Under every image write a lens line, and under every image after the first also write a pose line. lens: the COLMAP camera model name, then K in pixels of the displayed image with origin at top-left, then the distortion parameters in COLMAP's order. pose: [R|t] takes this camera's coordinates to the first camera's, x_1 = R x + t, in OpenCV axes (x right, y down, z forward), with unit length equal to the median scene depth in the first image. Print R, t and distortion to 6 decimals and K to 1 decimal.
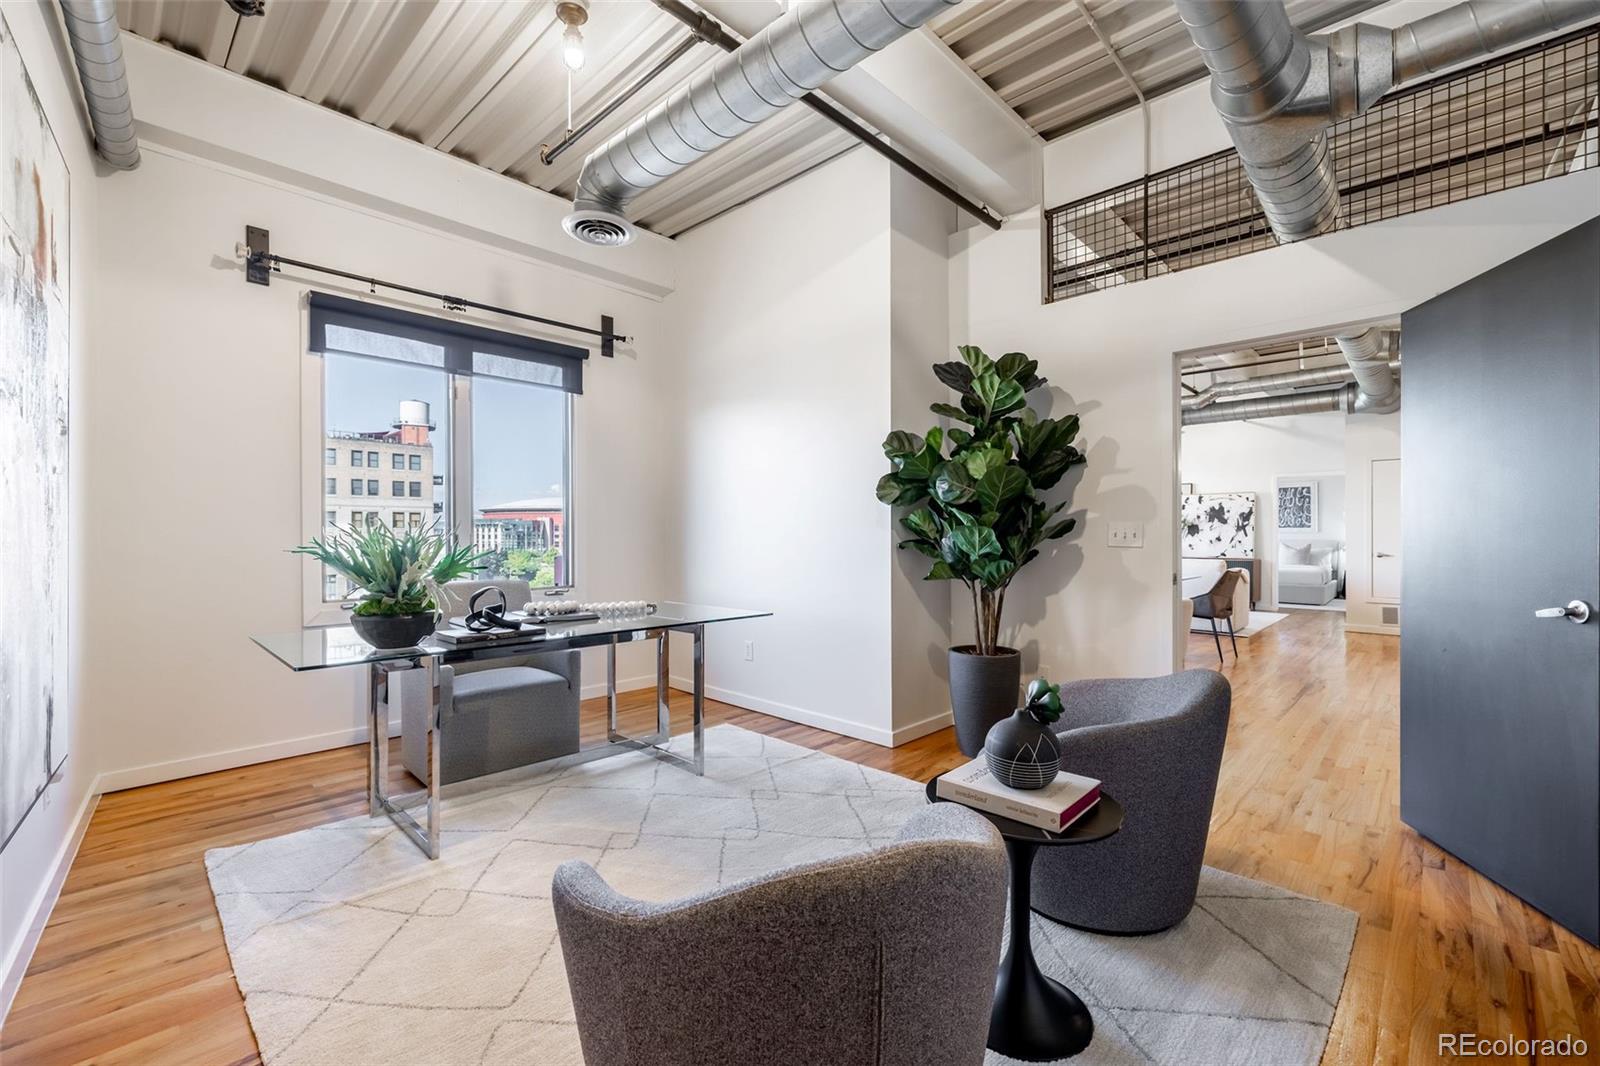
lens RADIAL K [[677.6, 0, 798.6], [0, 677.6, 534.5], [0, 0, 1]] dist [-0.001042, -0.000199]
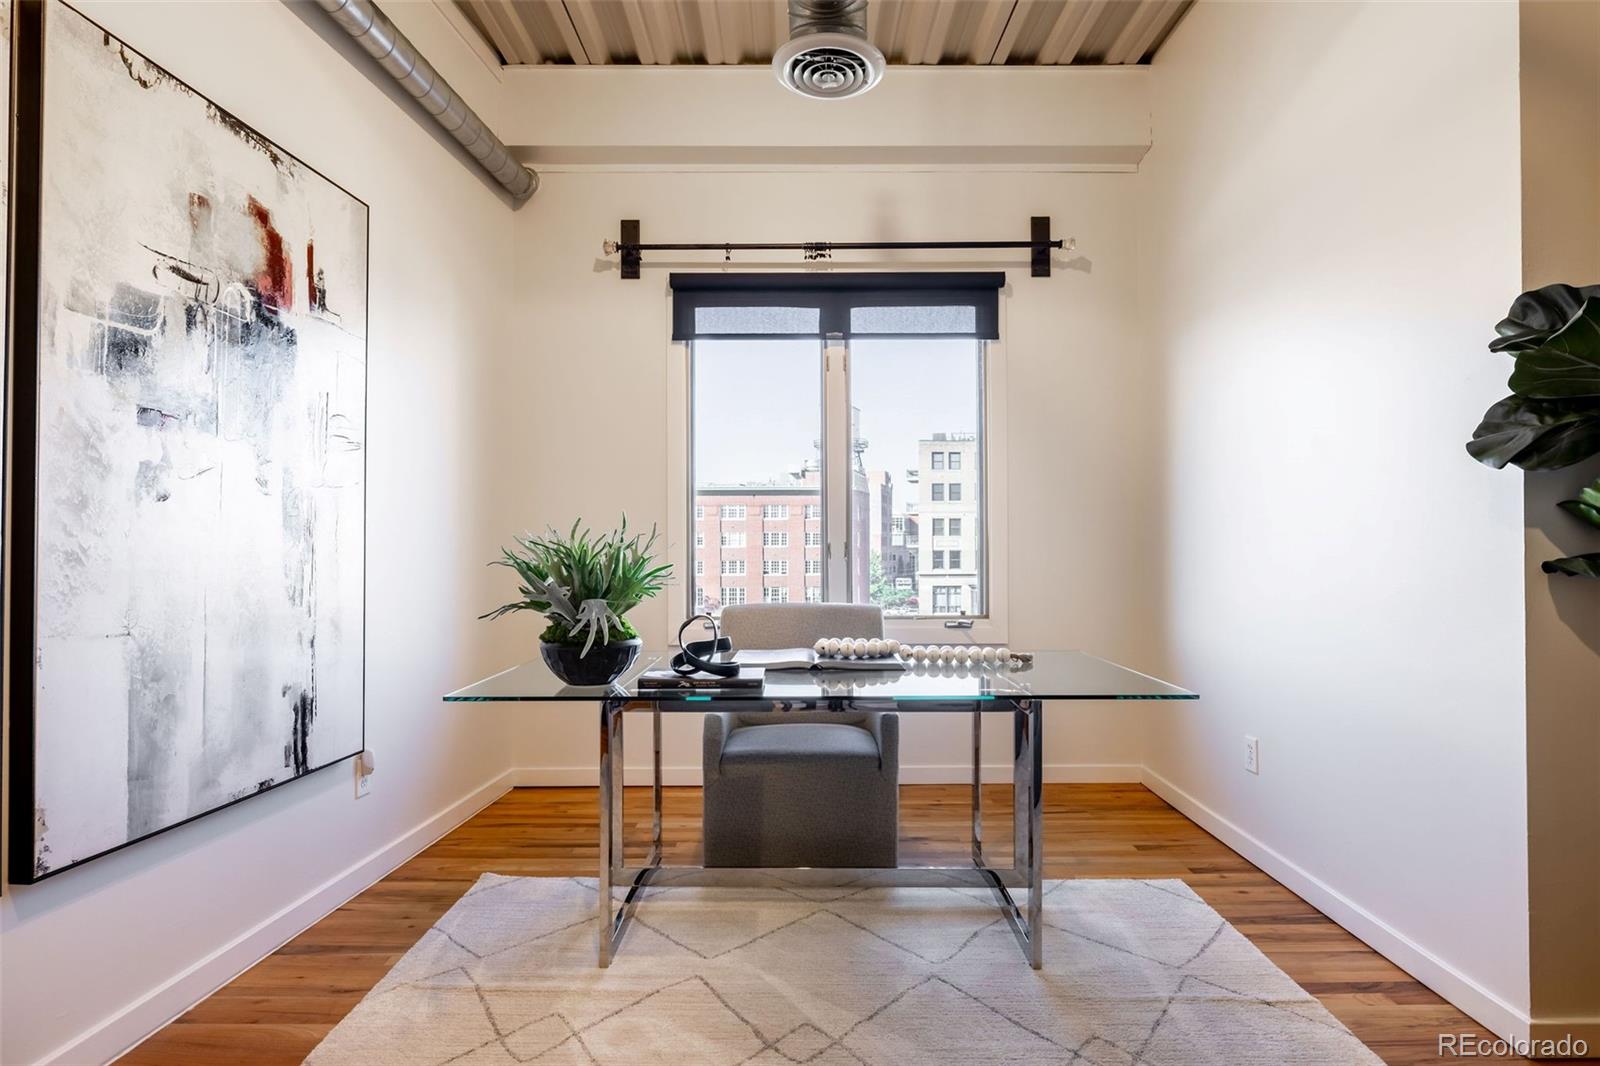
lens RADIAL K [[848.8, 0, 795.9], [0, 848.8, 537.3], [0, 0, 1]] dist [-0.004738, -0.000424]
pose [[0.694459, -0.007353, -0.719495, 0.210400], [0.003175, 0.999969, -0.007156, 0.000956], [0.719525, 0.002685, 0.694461, 0.337486]]
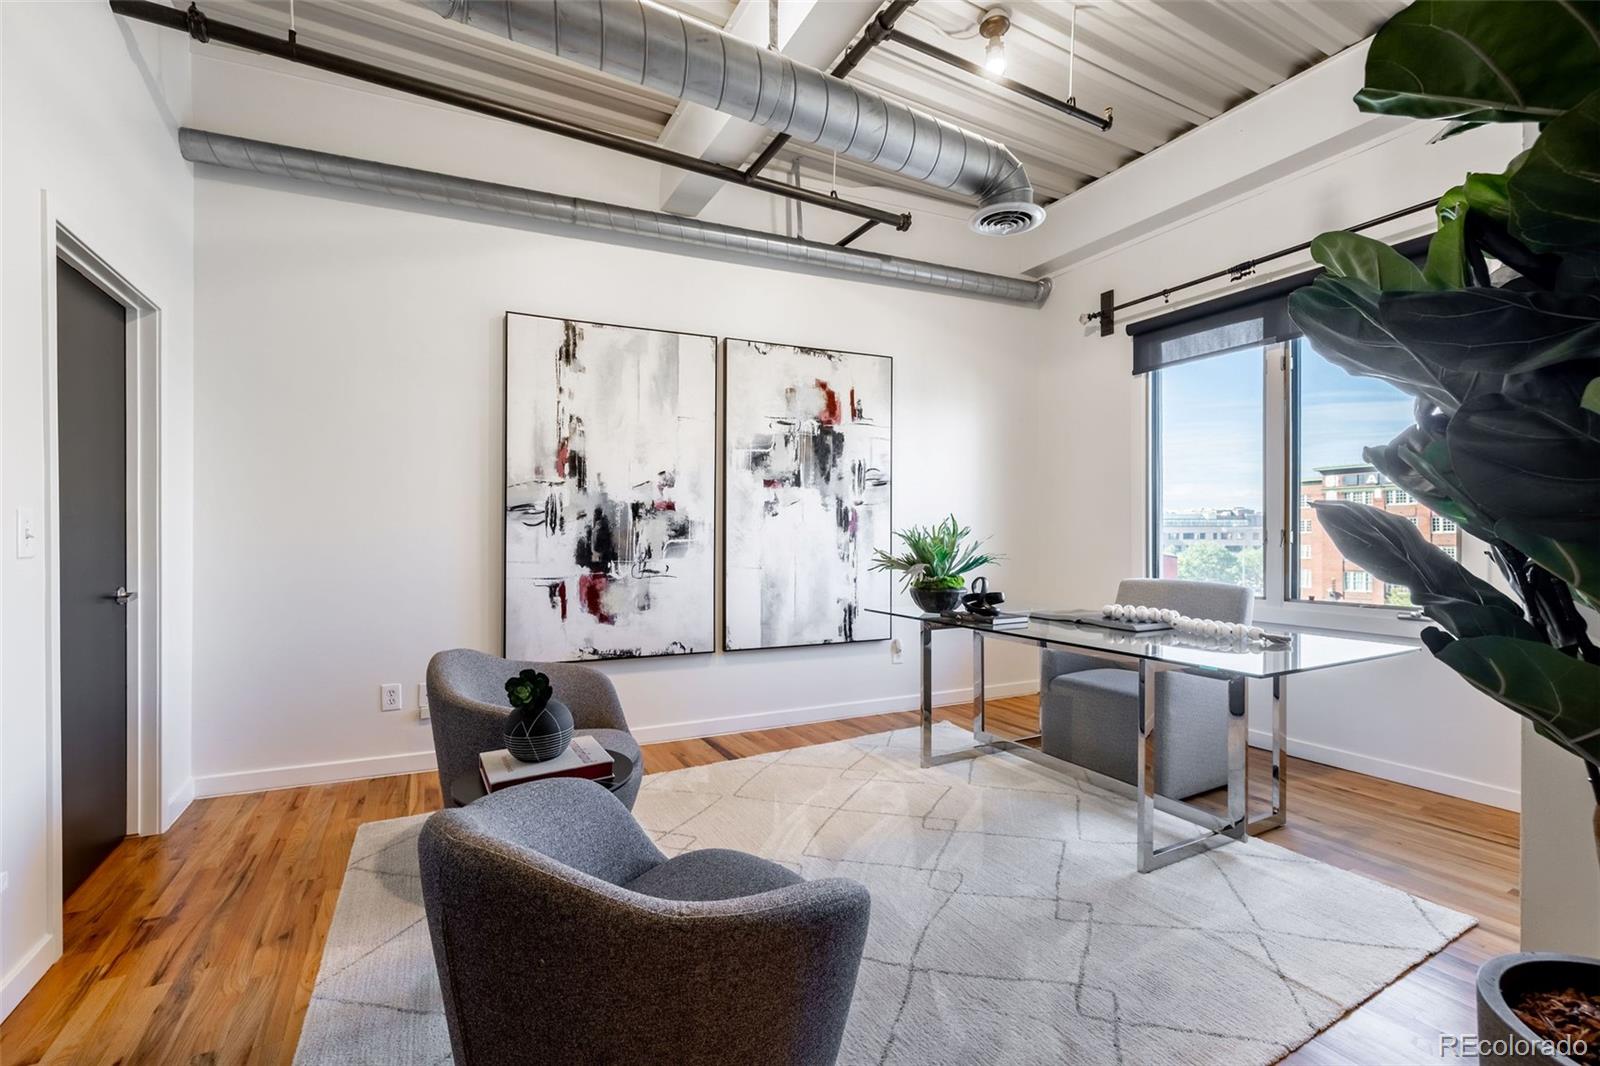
lens RADIAL K [[677.6, 0, 798.6], [0, 677.6, 534.5], [0, 0, 1]] dist [-0.001042, -0.000199]
pose [[-0.295330, 0.003122, -0.955390, 0.587522], [0.006501, 0.999978, 0.001258, 0.000691], [0.955373, -0.005839, -0.295344, 0.804941]]
